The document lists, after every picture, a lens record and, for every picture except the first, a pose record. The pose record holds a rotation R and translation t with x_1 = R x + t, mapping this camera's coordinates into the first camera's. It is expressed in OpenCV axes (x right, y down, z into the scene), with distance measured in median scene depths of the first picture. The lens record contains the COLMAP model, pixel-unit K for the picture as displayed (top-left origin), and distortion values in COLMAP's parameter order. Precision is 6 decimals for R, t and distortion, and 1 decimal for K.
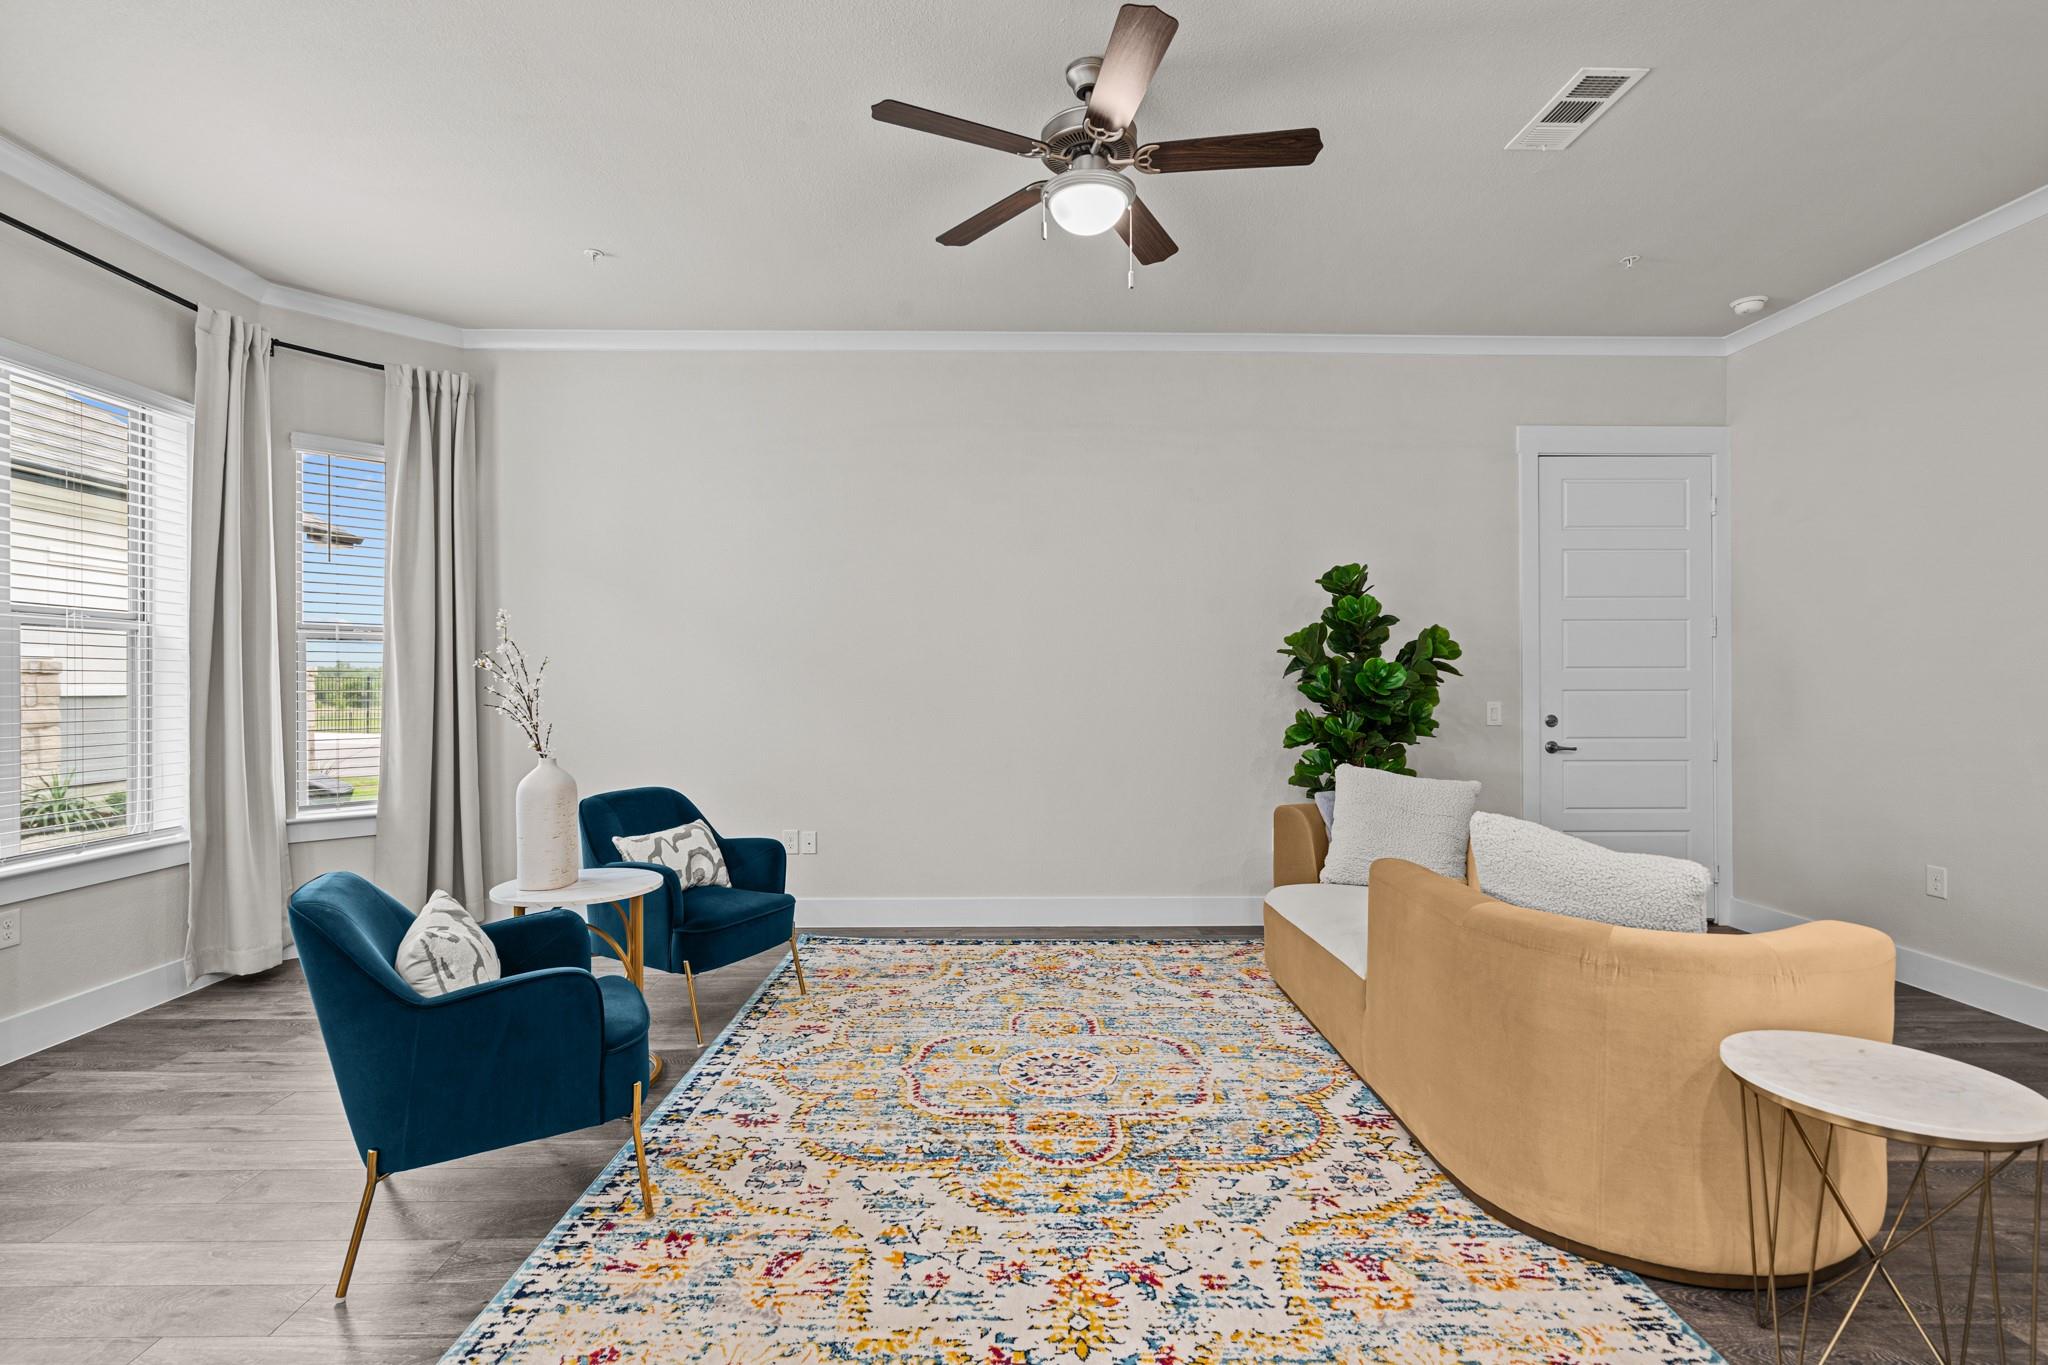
lens RADIAL K [[950.4, 0, 1011.1], [0, 950.4, 670.7], [0, 0, 1]] dist [-0.001455, 0.001695]
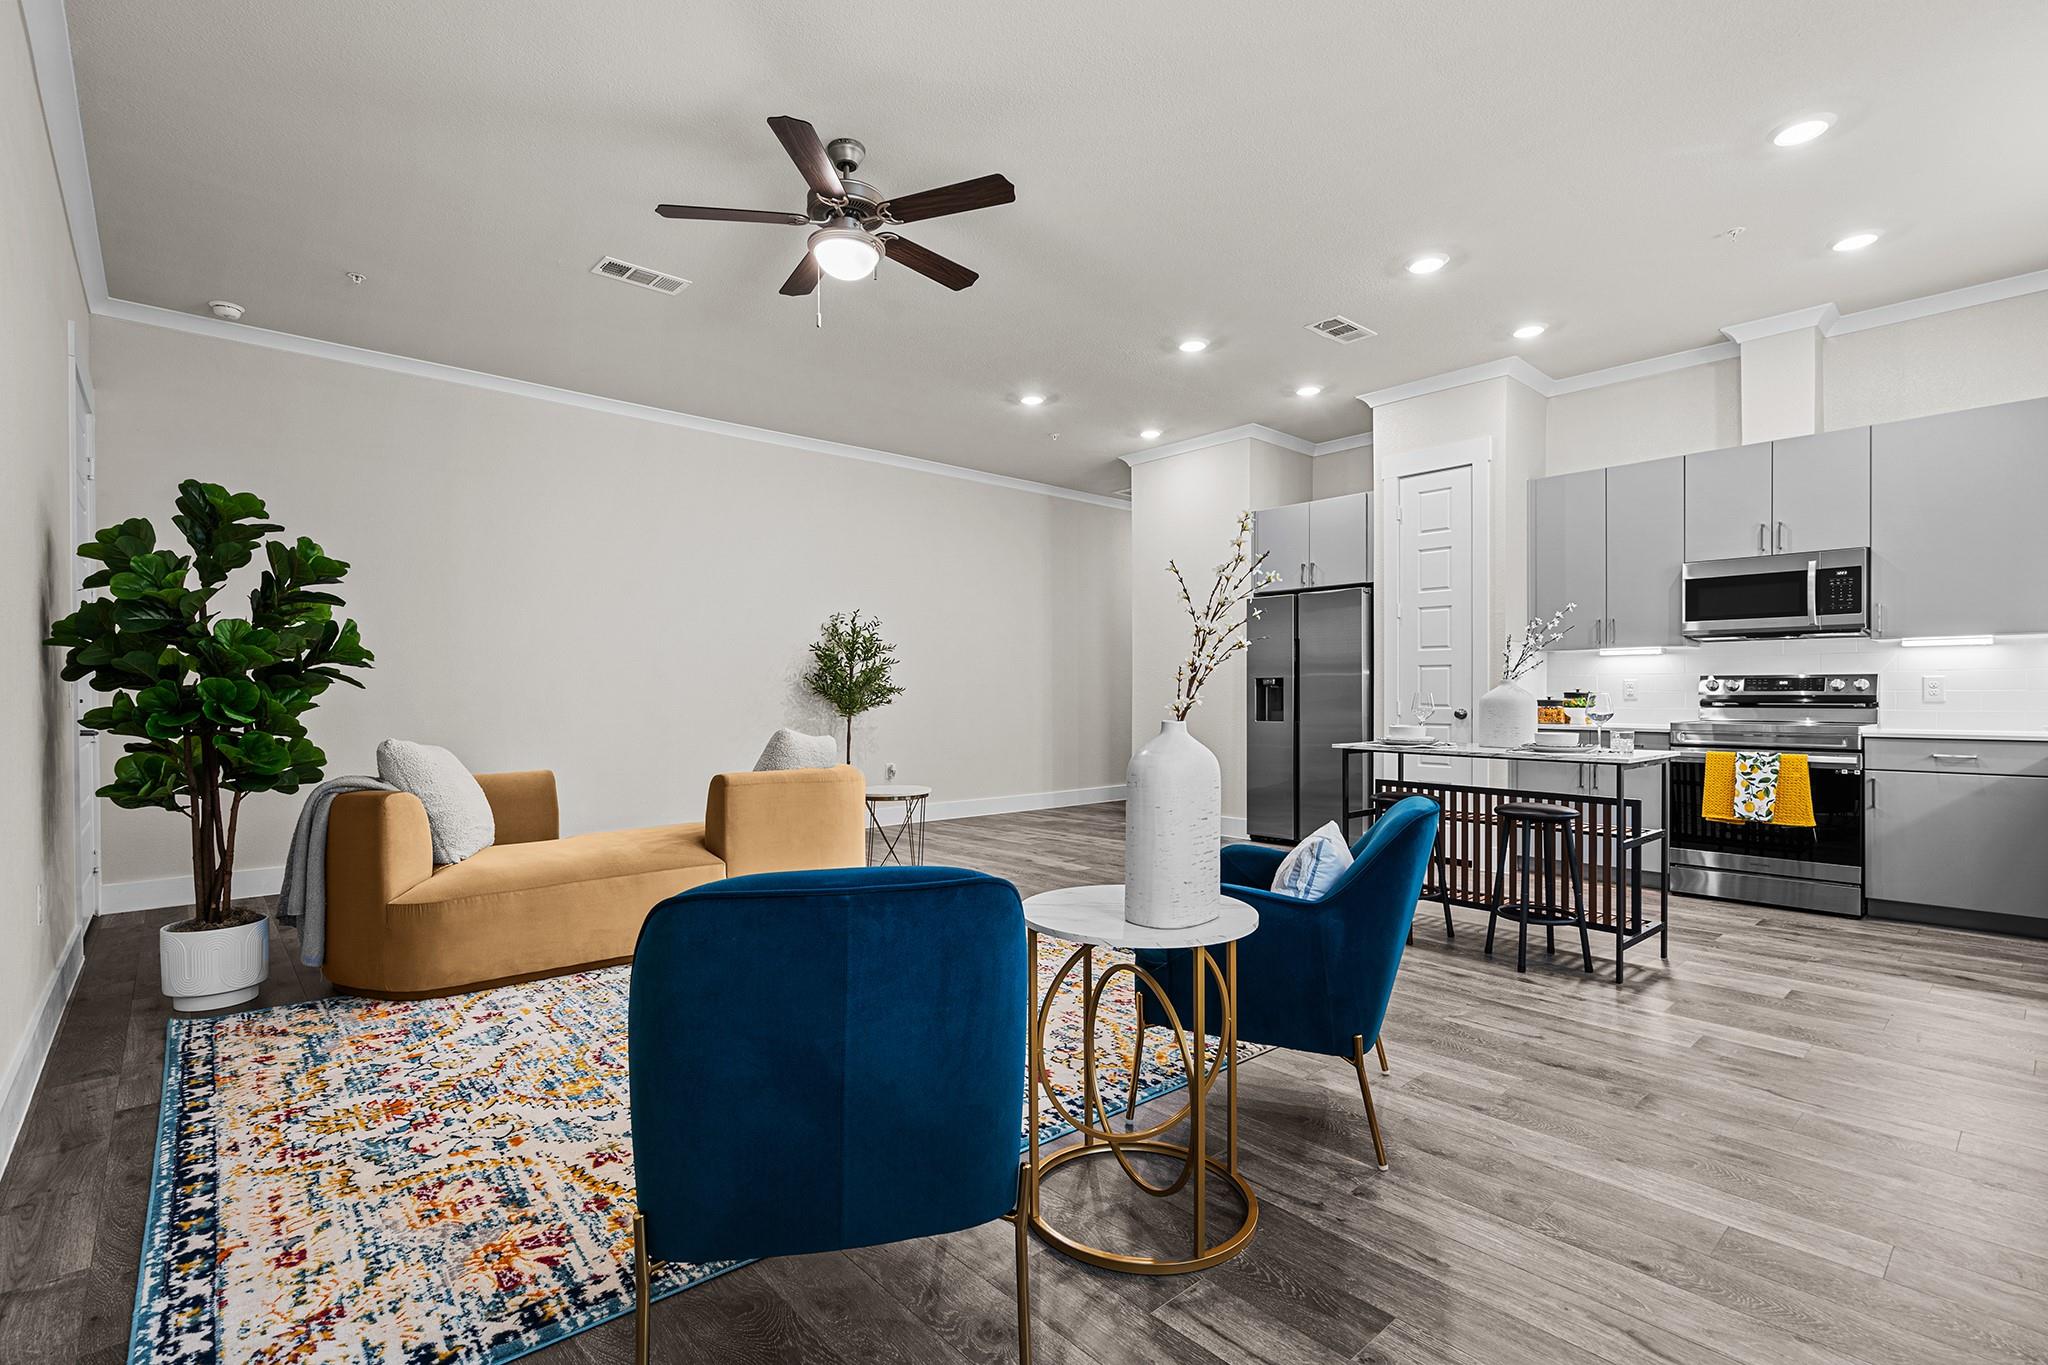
lens RADIAL K [[950.4, 0, 1009.2], [0, 950.4, 692.5], [0, 0, 1]] dist [-0.001455, 0.001695]
pose [[-0.658693, 0.002020, 0.752409, -0.995229], [-0.006106, 0.999949, -0.008030, 0.086946], [-0.752387, -0.009883, -0.658647, 1.674788]]
